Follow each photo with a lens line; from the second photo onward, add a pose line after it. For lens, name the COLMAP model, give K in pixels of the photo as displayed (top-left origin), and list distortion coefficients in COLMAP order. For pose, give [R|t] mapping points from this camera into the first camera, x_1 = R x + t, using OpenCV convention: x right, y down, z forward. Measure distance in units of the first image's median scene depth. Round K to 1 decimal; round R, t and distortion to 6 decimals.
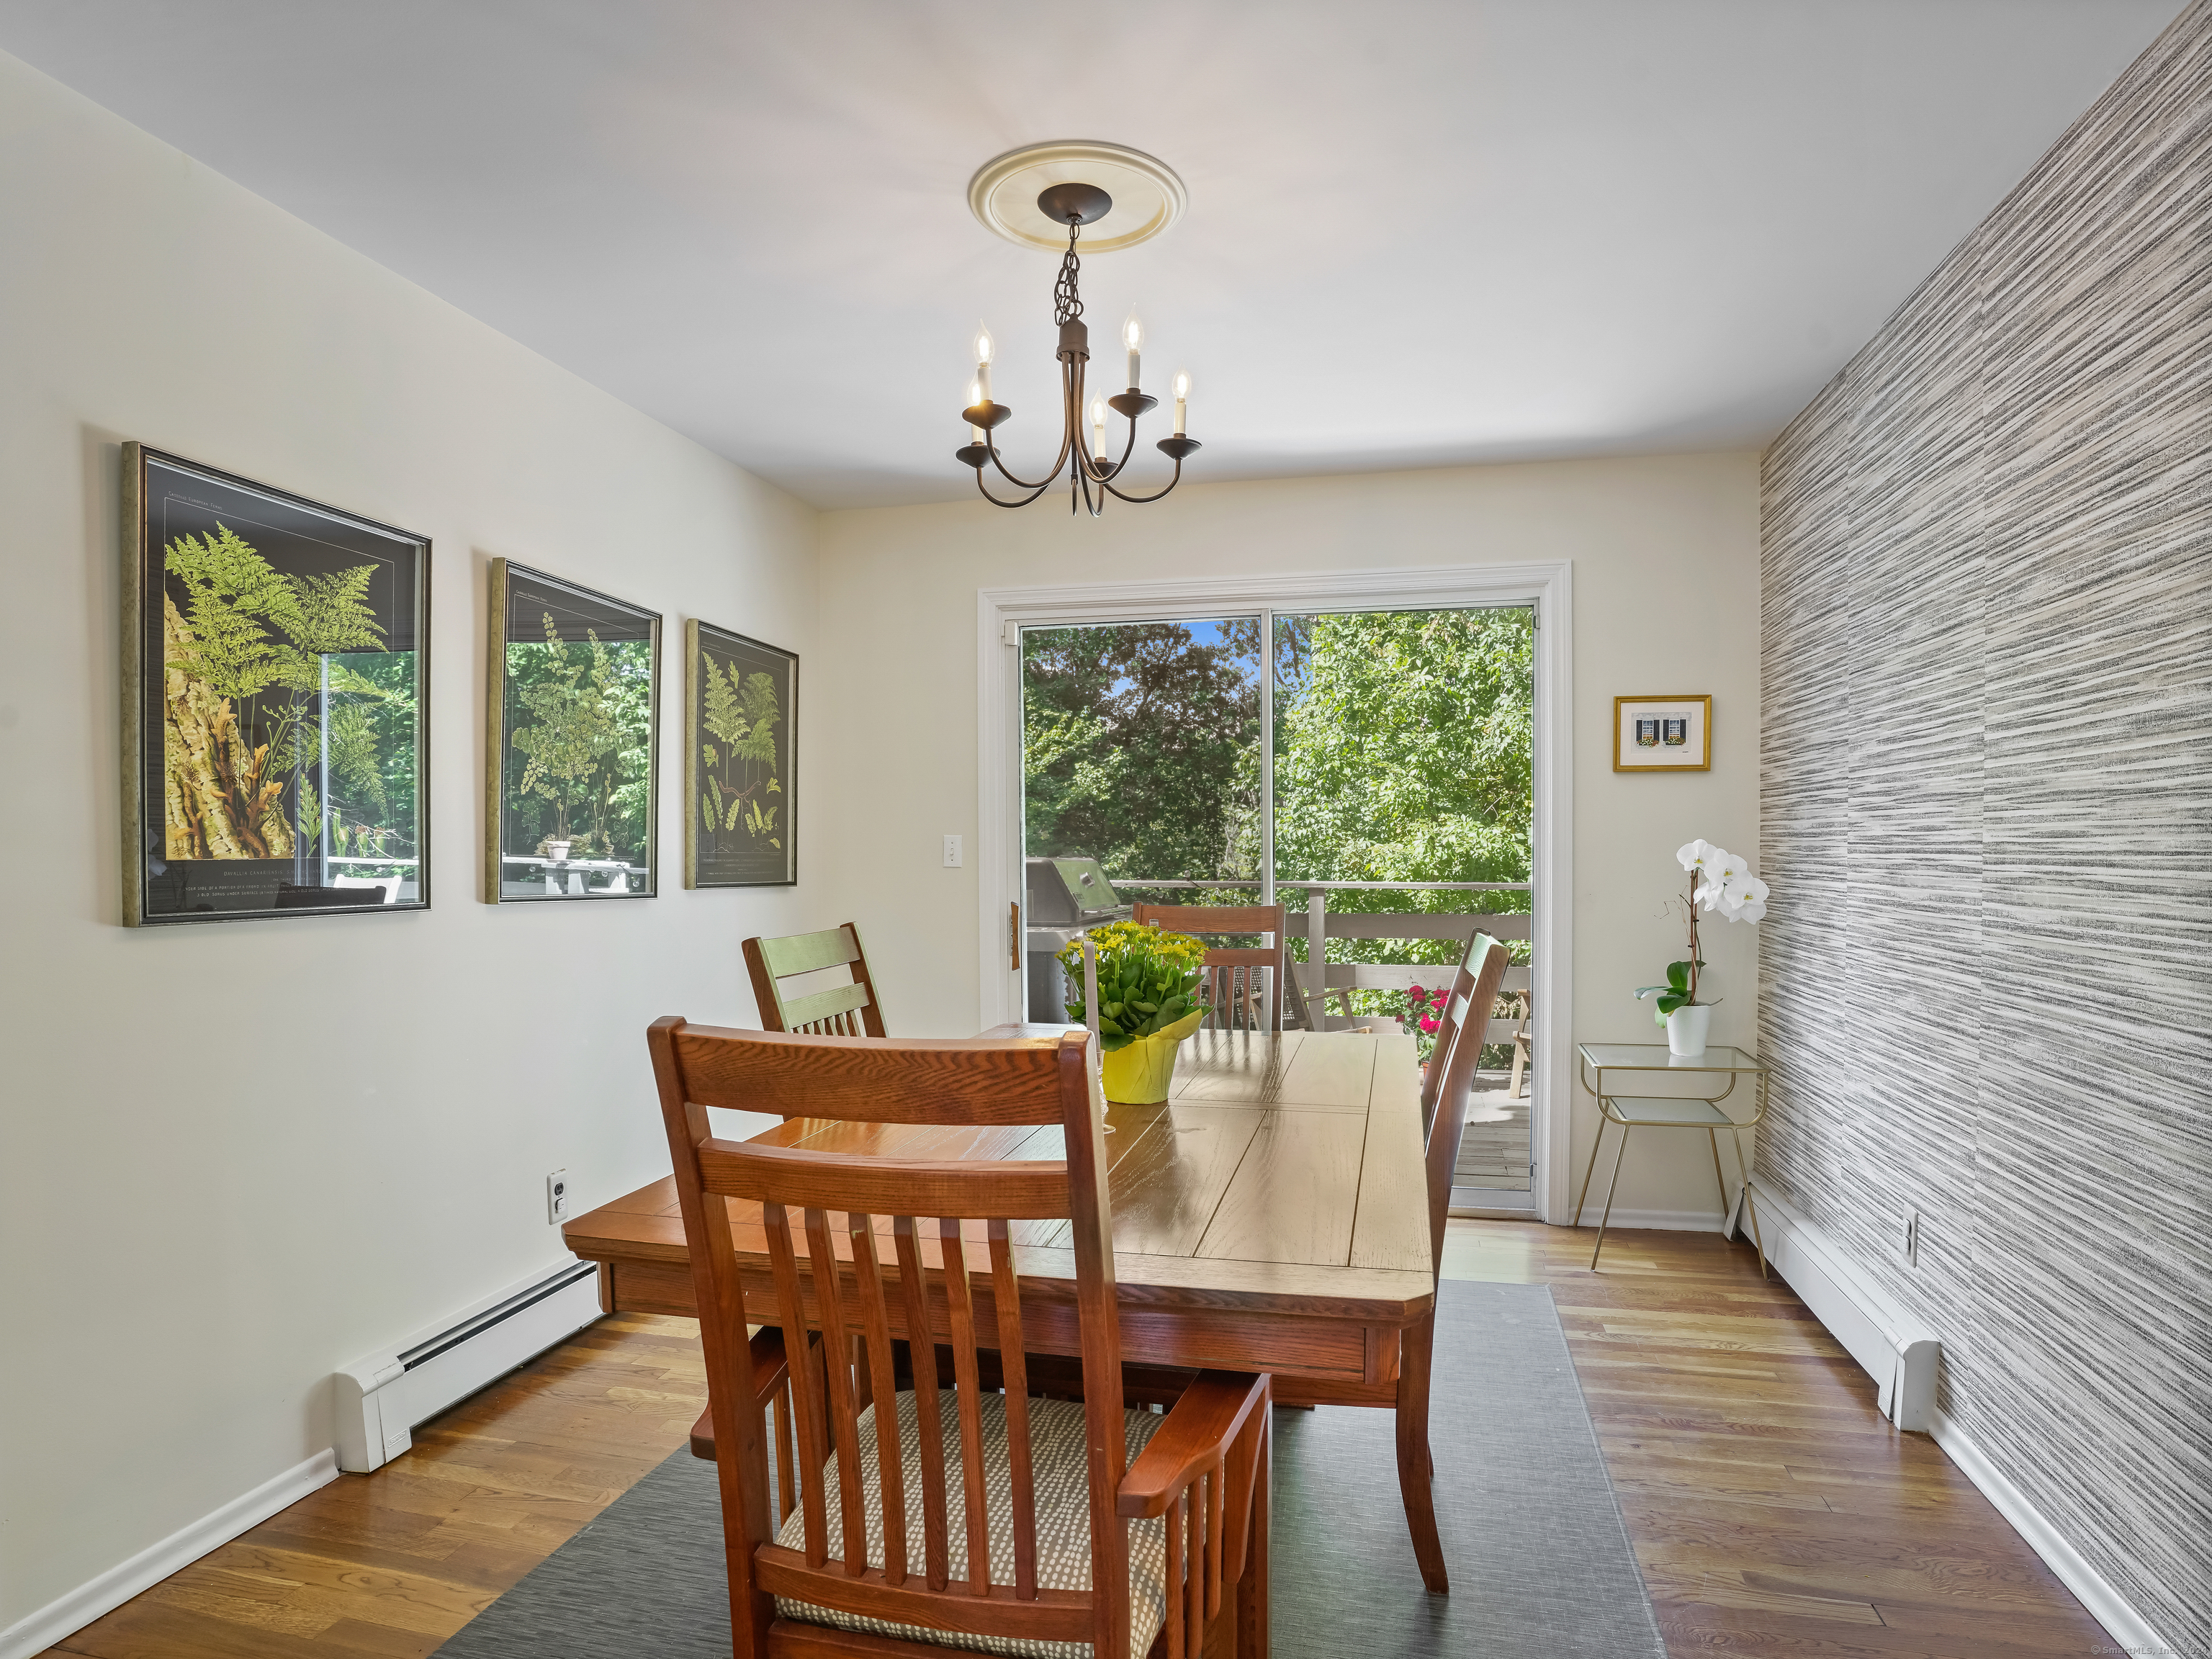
lens RADIAL K [[1216.7, 0, 1114.9], [0, 1216.7, 866.7], [0, 0, 1]] dist [-0.088237, 0.042461]
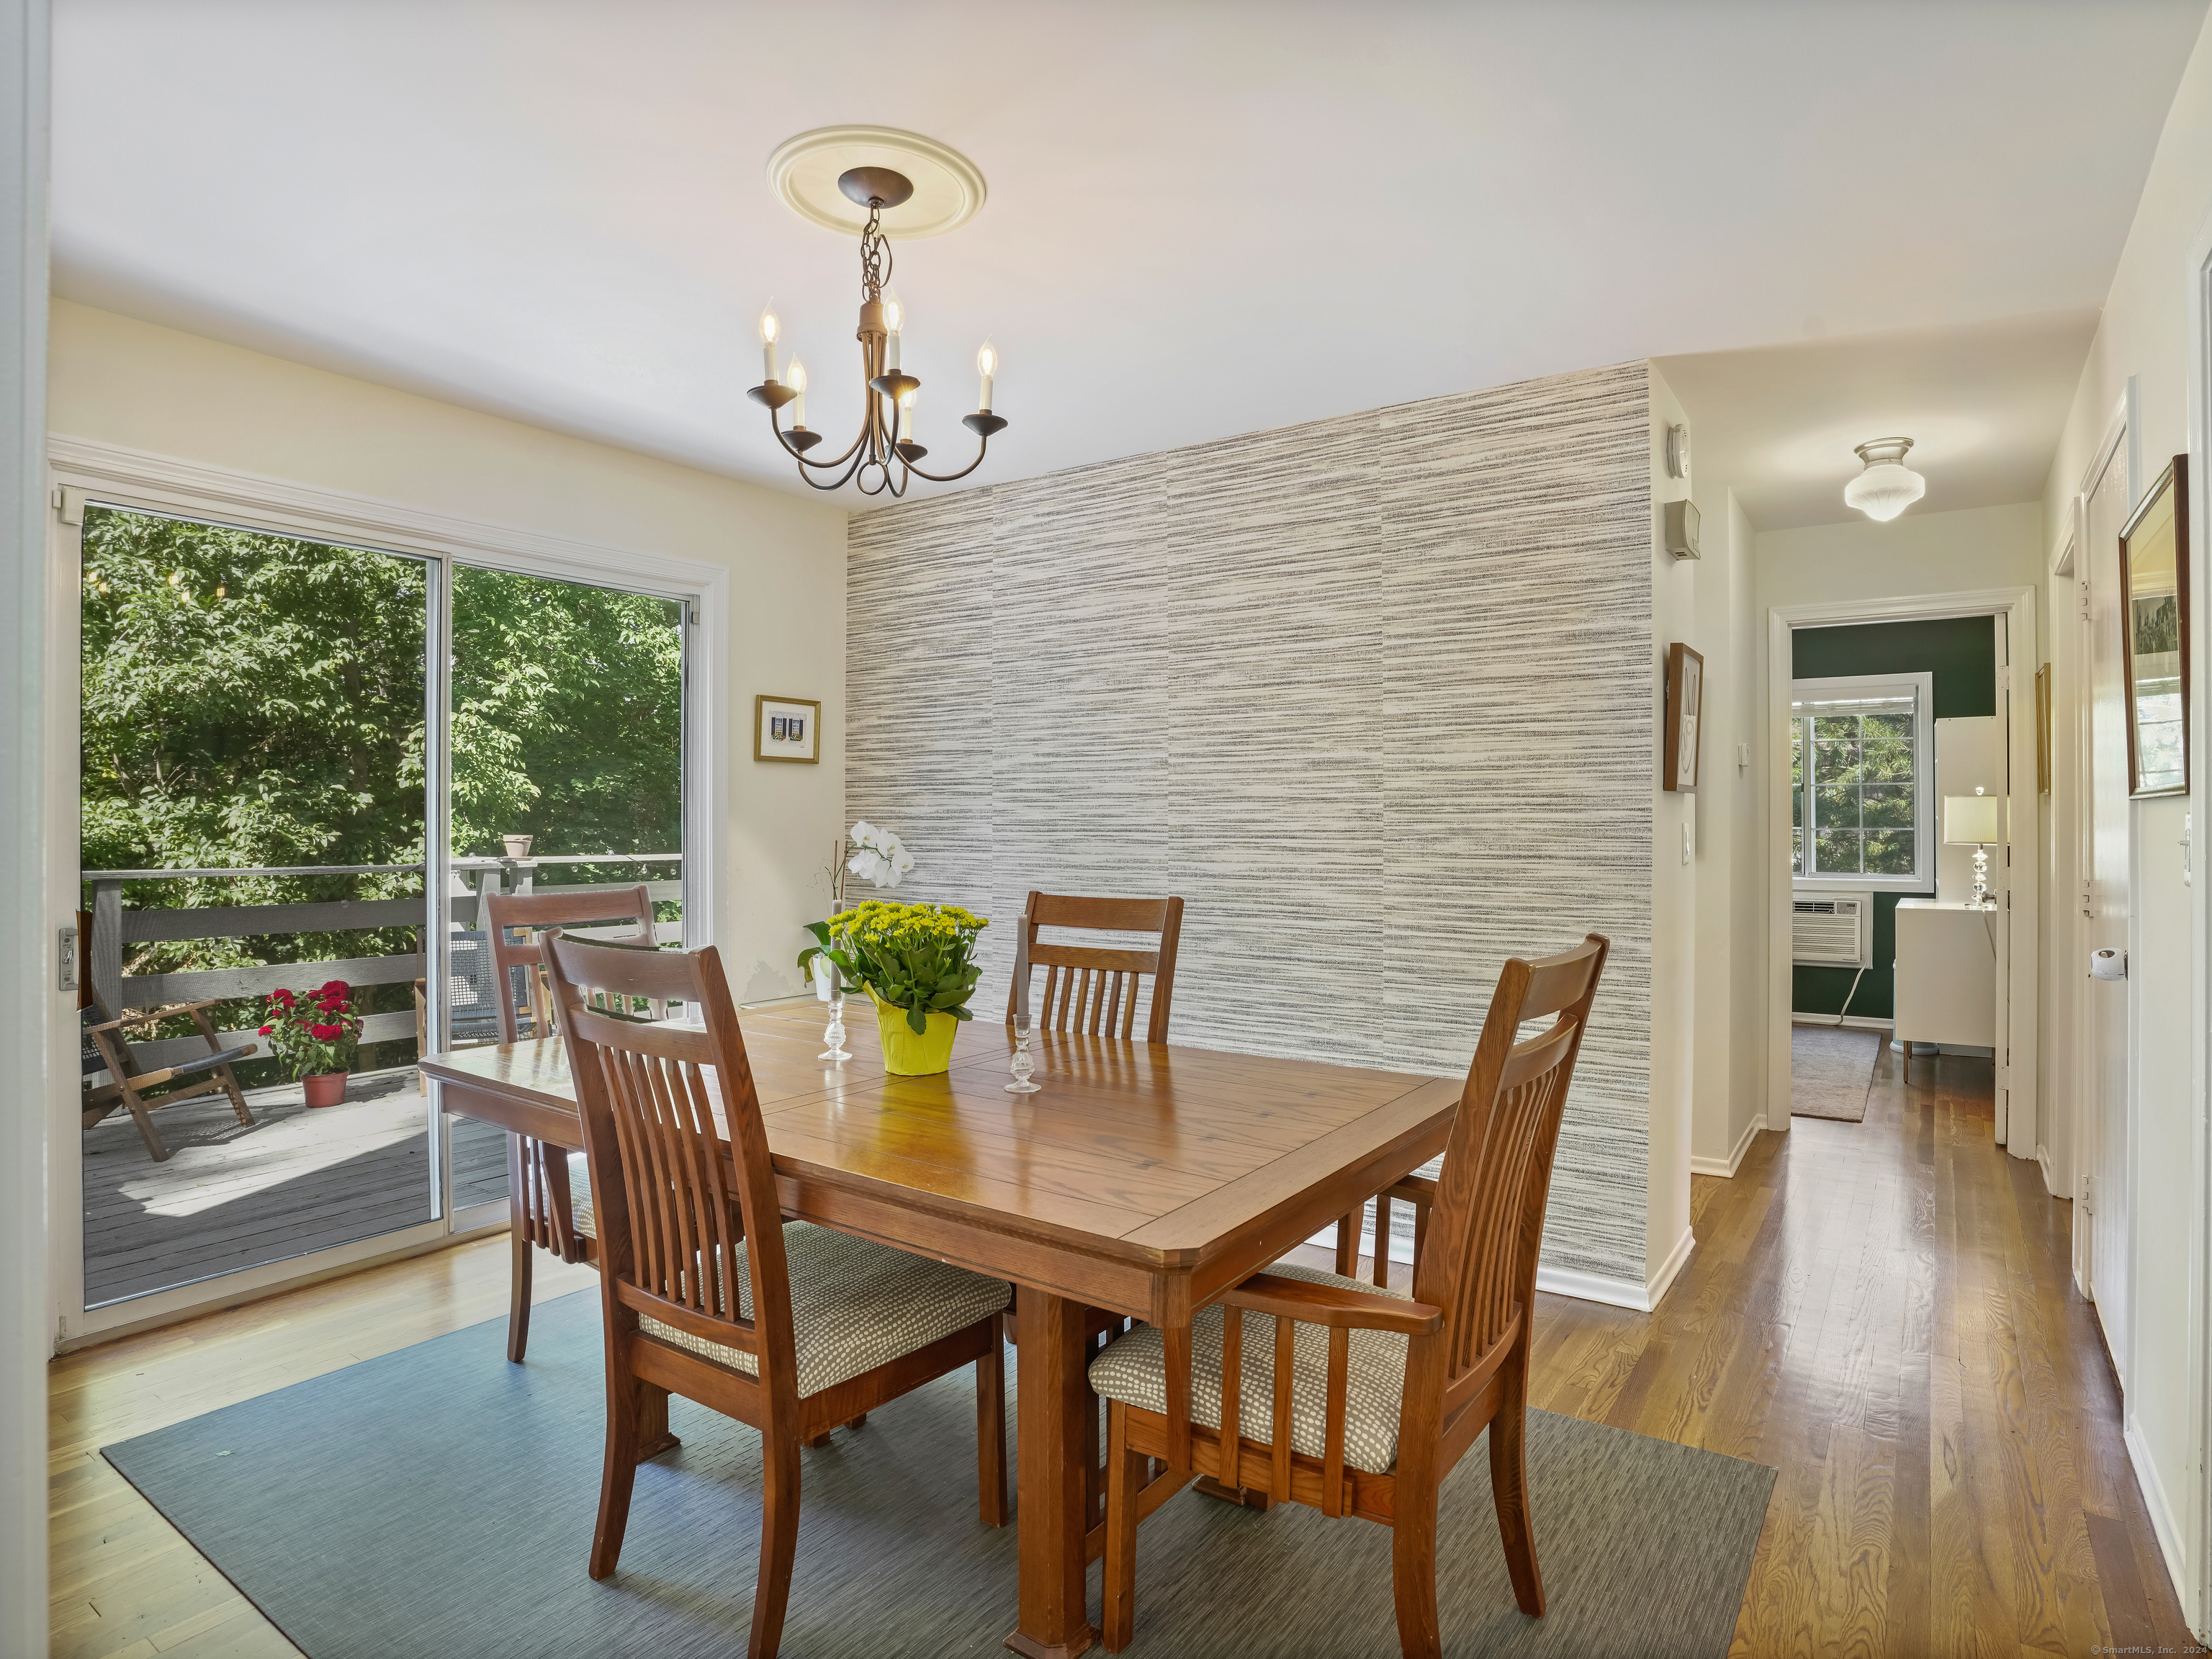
lens RADIAL K [[1211.5, 0, 1104.6], [0, 1211.5, 808.2], [0, 0, 1]] dist [-0.089551, -0.000025]
pose [[0.384595, 0.013964, 0.922980, -0.914122], [0.013798, 0.999687, -0.020874, -0.010789], [-0.922982, 0.020763, 0.384282, 0.465987]]
